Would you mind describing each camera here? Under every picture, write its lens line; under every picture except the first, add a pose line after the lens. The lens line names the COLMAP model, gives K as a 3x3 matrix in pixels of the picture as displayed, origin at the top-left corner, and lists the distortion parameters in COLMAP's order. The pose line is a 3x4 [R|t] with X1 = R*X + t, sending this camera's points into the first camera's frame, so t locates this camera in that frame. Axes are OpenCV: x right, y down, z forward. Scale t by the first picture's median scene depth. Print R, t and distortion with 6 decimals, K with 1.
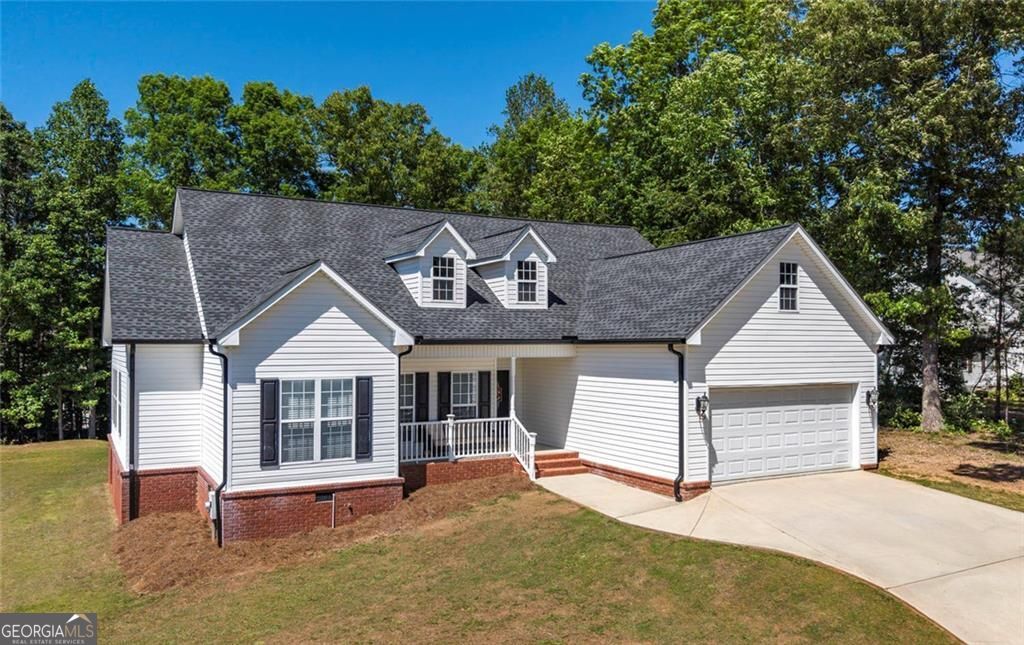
lens RADIAL K [[758.3, 0, 512.5], [0, 758.3, 319.2], [0, 0, 1]] dist [0.020503, -0.018193]
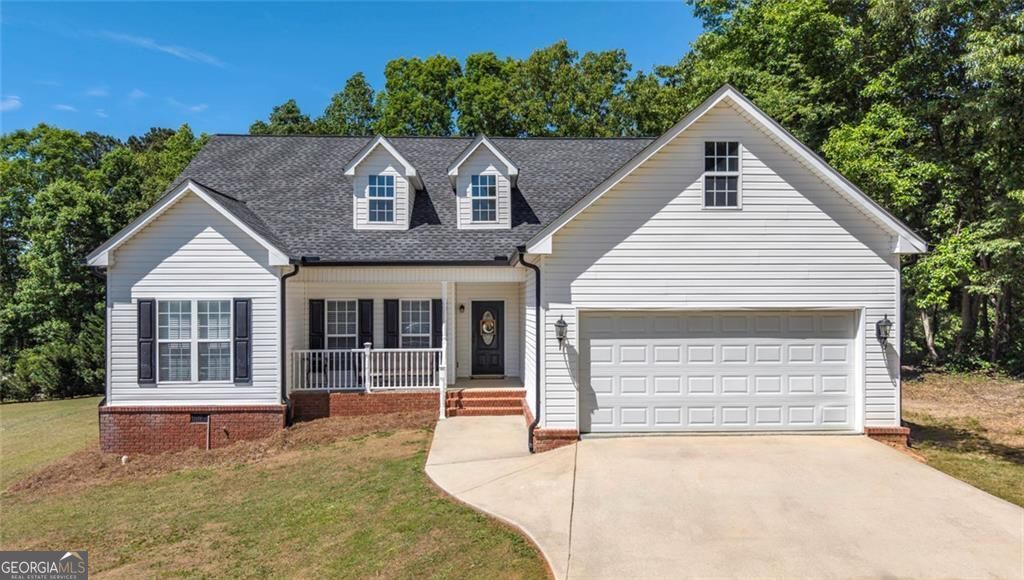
lens RADIAL K [[706.4, 0, 512.0], [0, 706.4, 293.6], [0, 0, 1]] dist [0.002609, -0.004882]
pose [[0.911171, -0.007259, -0.411964, 0.478600], [0.017509, 0.999624, 0.021112, 0.055603], [0.411656, -0.026450, 0.910956, 0.313987]]
